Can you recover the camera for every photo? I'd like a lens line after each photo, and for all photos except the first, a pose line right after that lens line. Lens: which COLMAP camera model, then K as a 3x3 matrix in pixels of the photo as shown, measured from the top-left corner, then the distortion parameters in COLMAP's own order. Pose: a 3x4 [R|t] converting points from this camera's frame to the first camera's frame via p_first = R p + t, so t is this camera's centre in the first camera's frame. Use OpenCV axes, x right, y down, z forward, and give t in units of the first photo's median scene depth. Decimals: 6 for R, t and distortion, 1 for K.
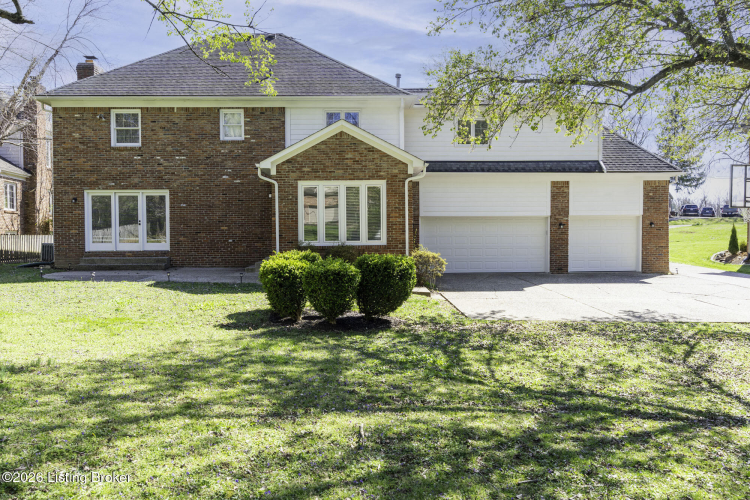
lens RADIAL K [[566.5, 0, 375.0], [0, 566.5, 250.0], [0, 0, 1]] dist [-0.002425, -0.005298]
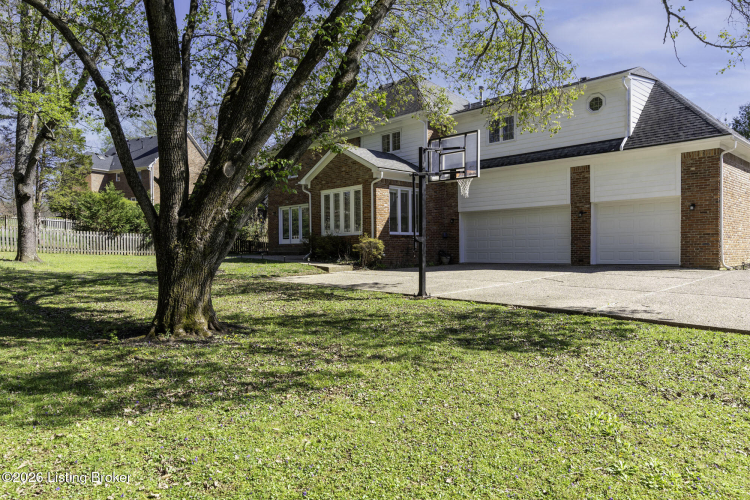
lens RADIAL K [[511.9, 0, 375.0], [0, 511.9, 250.0], [0, 0, 1]] dist [-0.000461, 0.000133]
pose [[0.649454, 0.006243, -0.760375, 0.830780], [-0.021084, 0.999730, -0.009800, 0.036357], [0.760109, 0.022396, 0.649410, 0.213136]]
